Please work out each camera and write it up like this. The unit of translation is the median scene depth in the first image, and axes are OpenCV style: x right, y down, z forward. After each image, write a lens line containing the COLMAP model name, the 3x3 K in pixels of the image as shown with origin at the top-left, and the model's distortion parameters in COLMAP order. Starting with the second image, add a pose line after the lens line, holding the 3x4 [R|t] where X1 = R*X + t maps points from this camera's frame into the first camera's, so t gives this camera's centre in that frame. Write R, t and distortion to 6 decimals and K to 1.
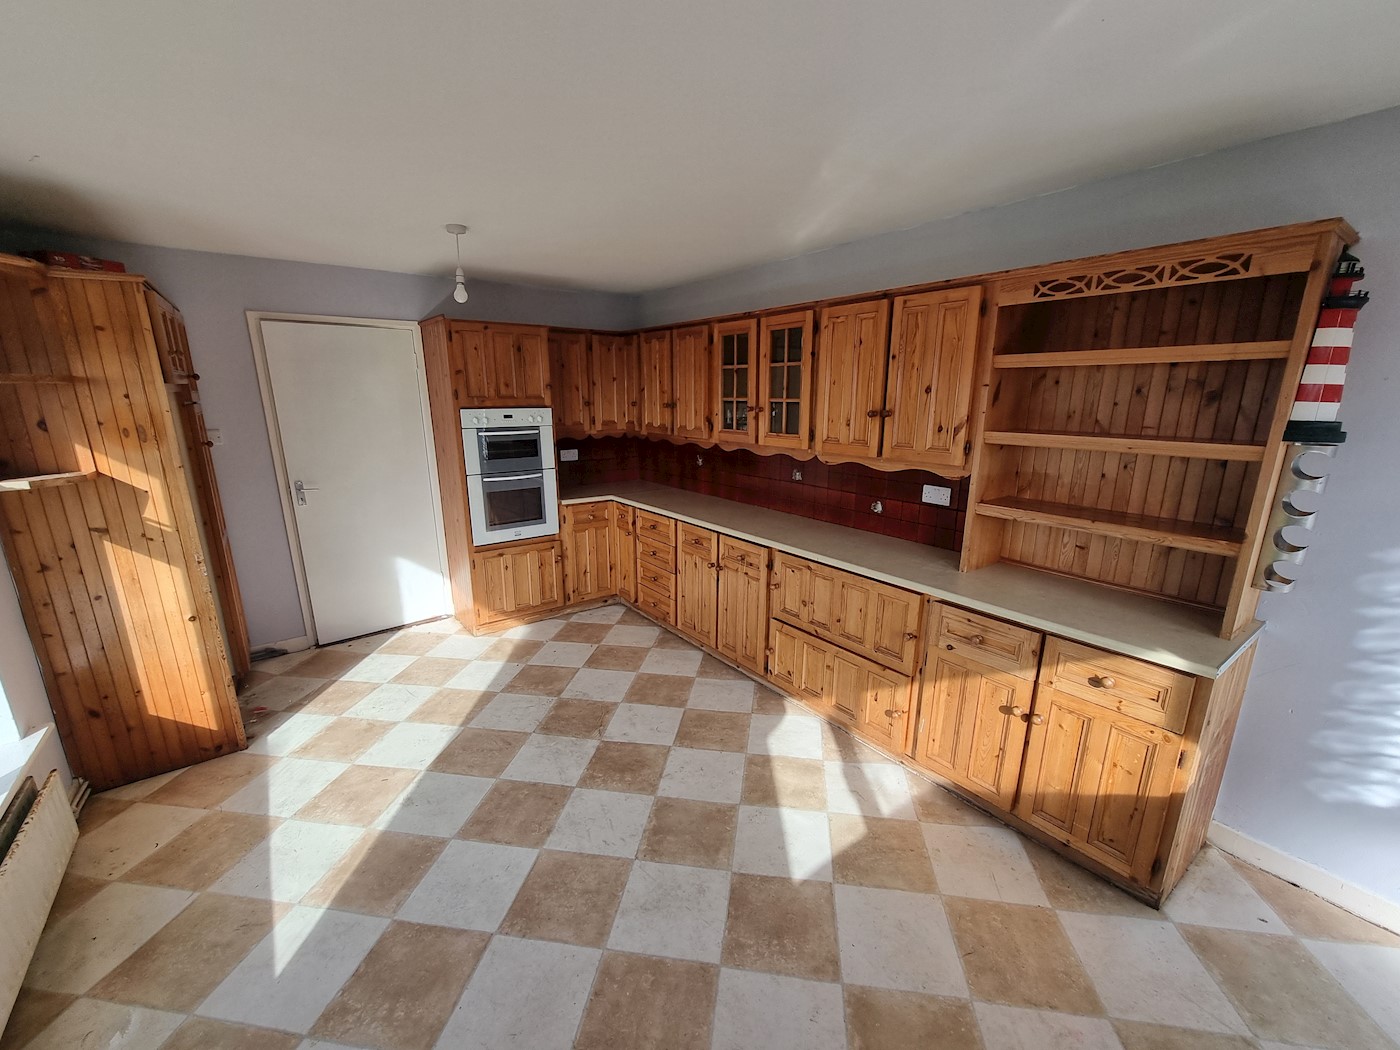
lens RADIAL K [[572.5, 0, 699.7], [0, 572.5, 532.3], [0, 0, 1]] dist [-0.004720, 0.000205]
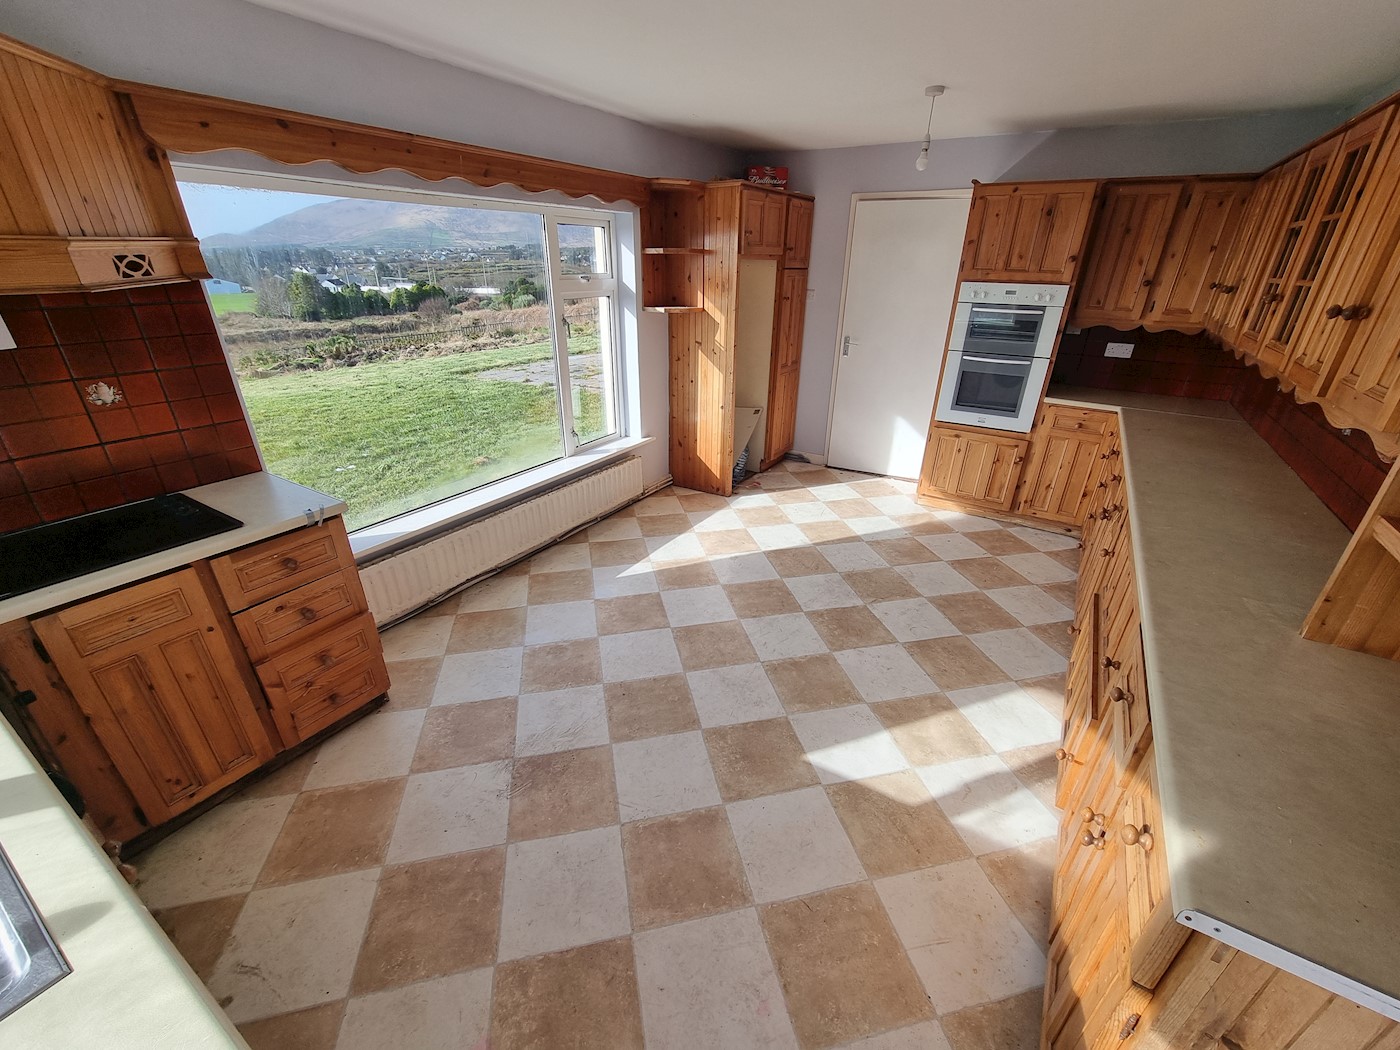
lens RADIAL K [[572.5, 0, 702.1], [0, 572.5, 531.0], [0, 0, 1]] dist [-0.004720, 0.000205]
pose [[0.372098, 0.400560, -0.837314, 0.429669], [-0.234580, 0.913388, 0.332708, -0.040866], [0.898062, 0.072617, 0.433833, 0.180228]]
